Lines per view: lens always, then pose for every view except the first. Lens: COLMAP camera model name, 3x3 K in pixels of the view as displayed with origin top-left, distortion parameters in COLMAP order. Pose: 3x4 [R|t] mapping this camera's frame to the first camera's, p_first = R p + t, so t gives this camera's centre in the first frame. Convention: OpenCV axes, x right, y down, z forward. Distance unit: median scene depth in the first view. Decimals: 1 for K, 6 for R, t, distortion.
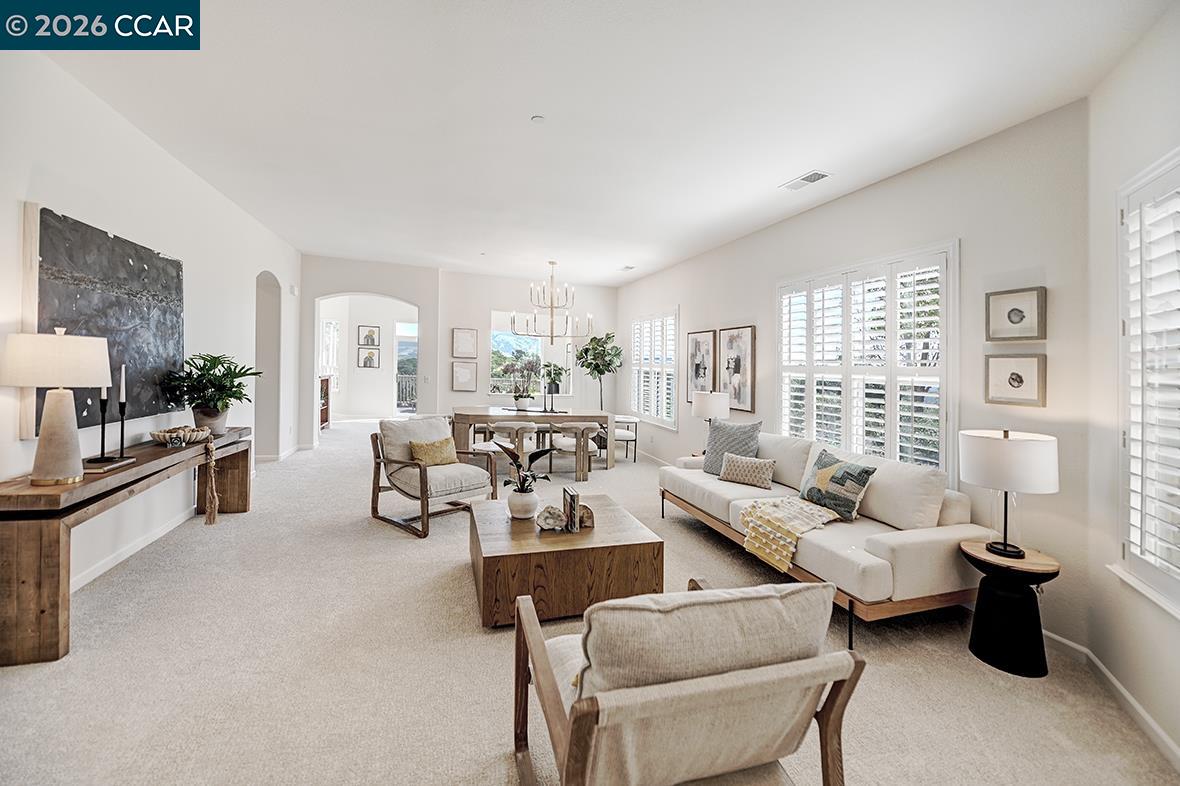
lens RADIAL K [[457.6, 0, 588.2], [0, 457.6, 368.9], [0, 0, 1]] dist [0.000487, 0.000031]
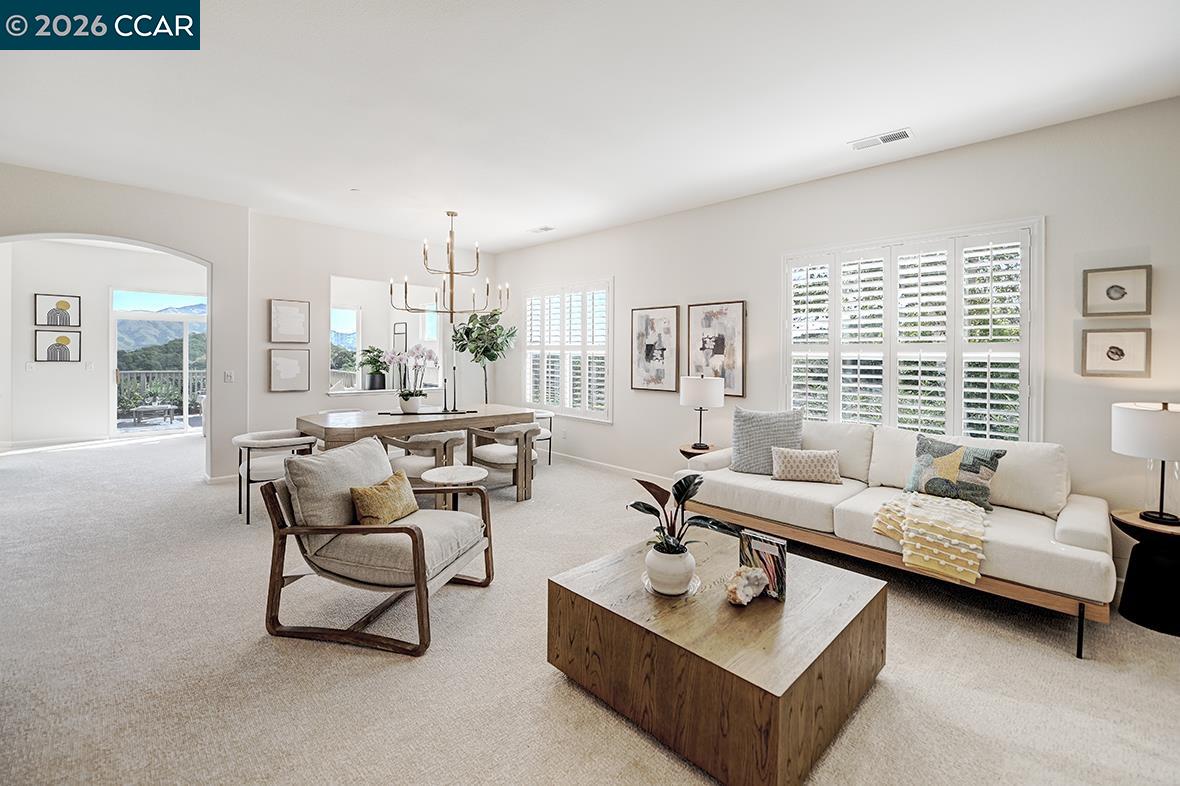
lens RADIAL K [[490.5, 0, 621.9], [0, 490.5, 355.7], [0, 0, 1]] dist [-0.007866, -0.000384]
pose [[0.896720, -0.029930, 0.441585, -0.338973], [0.025289, 0.999546, 0.016394, -0.010003], [-0.441875, -0.003534, 0.897070, 0.289196]]
